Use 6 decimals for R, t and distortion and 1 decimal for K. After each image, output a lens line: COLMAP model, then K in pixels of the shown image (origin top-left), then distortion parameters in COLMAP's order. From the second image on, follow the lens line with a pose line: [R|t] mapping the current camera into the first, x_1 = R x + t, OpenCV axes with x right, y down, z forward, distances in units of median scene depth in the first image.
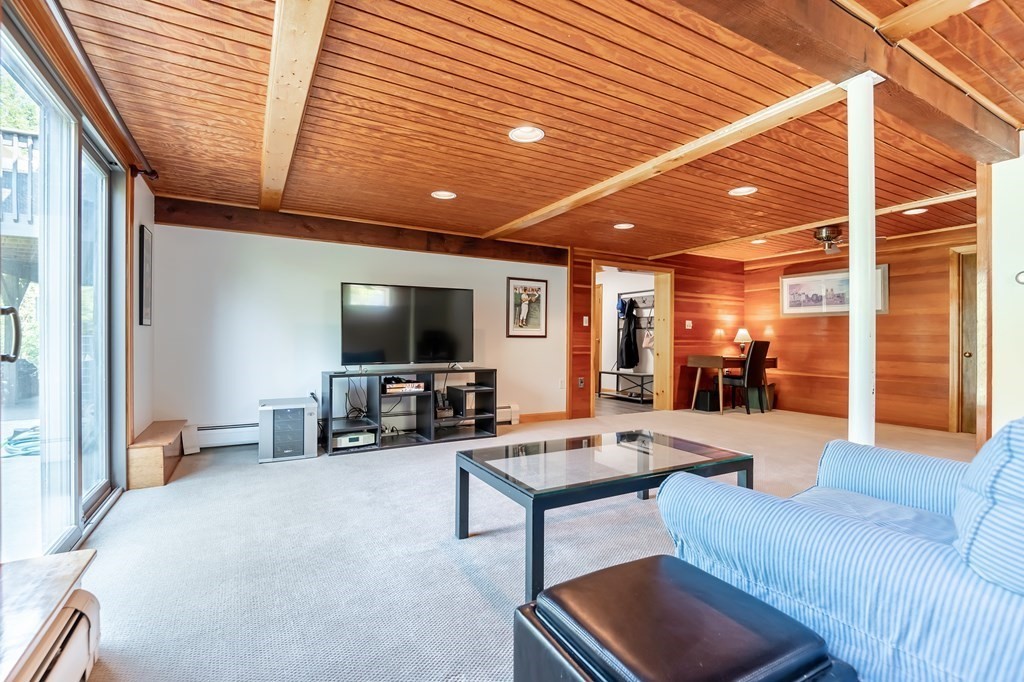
lens RADIAL K [[466.3, 0, 506.4], [0, 466.3, 341.1], [0, 0, 1]] dist [-0.015076, -0.001105]
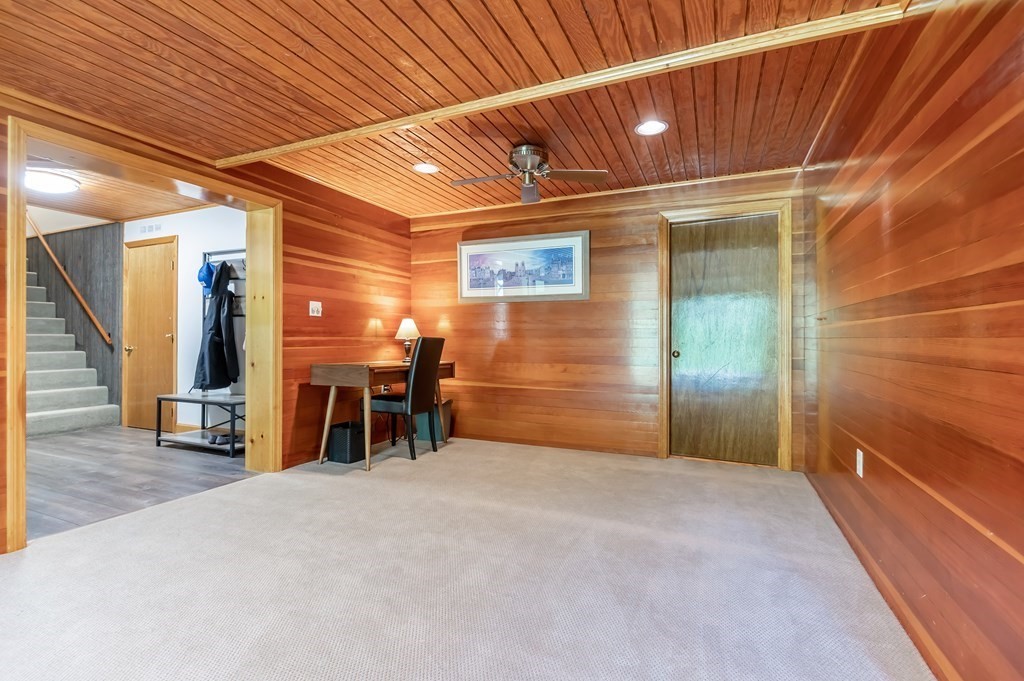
lens RADIAL K [[466.3, 0, 511.0], [0, 466.3, 336.1], [0, 0, 1]] dist [-0.015076, -0.001105]
pose [[0.798216, -0.003578, 0.602360, 0.240313], [0.004679, 0.999989, -0.000262, -0.001397], [-0.602353, 0.003028, 0.798224, 0.407948]]
